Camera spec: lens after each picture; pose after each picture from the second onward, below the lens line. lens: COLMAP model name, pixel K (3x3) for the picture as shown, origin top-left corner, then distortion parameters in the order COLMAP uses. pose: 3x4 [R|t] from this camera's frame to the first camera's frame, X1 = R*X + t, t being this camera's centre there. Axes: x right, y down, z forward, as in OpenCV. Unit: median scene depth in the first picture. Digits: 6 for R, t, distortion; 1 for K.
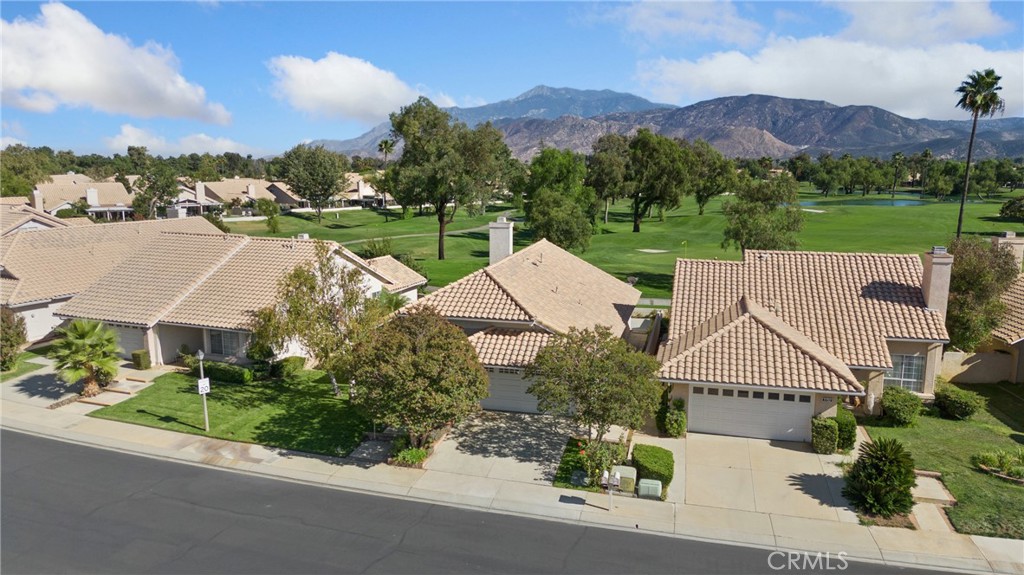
lens RADIAL K [[740.8, 0, 512.0], [0, 740.8, 287.5], [0, 0, 1]] dist [0.064682, -0.070166]
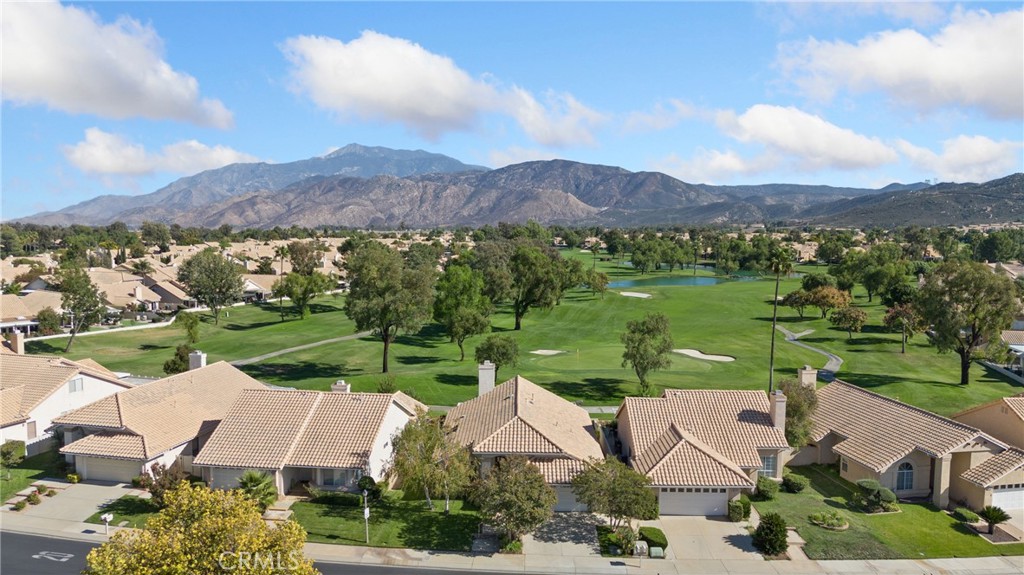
lens RADIAL K [[740.8, 0, 512.0], [0, 740.8, 287.5], [0, 0, 1]] dist [0.064682, -0.070166]
pose [[0.970458, -0.018418, 0.240566, -0.476136], [0.036989, 0.996652, -0.072912, -0.205486], [-0.238418, 0.079656, 0.967890, -0.588707]]
